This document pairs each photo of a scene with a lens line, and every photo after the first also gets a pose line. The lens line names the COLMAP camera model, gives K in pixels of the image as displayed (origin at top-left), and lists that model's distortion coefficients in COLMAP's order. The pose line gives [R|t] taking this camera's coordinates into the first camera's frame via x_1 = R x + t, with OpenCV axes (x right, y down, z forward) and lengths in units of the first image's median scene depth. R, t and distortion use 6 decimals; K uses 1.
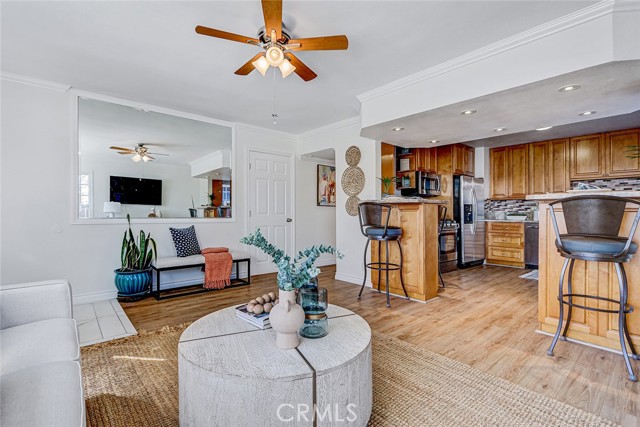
lens RADIAL K [[294.6, 0, 315.3], [0, 294.6, 211.5], [0, 0, 1]] dist [0.004639, -0.001676]
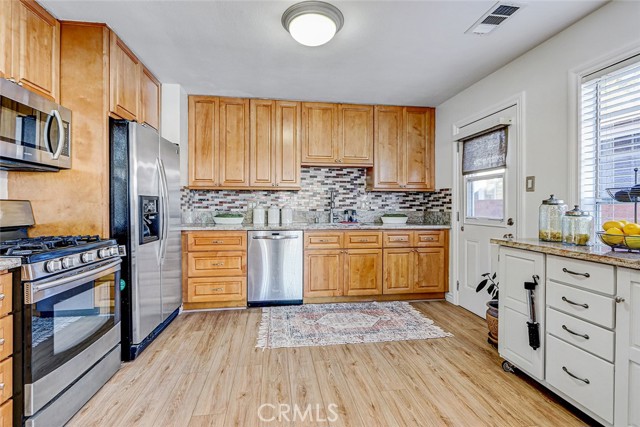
lens RADIAL K [[294.6, 0, 315.1], [0, 294.6, 207.0], [0, 0, 1]] dist [0.004639, -0.001676]
pose [[0.534332, -0.002533, 0.845271, 0.295865], [-0.002715, 0.999985, 0.004713, -0.010803], [-0.845270, -0.004814, 0.534317, 0.589622]]
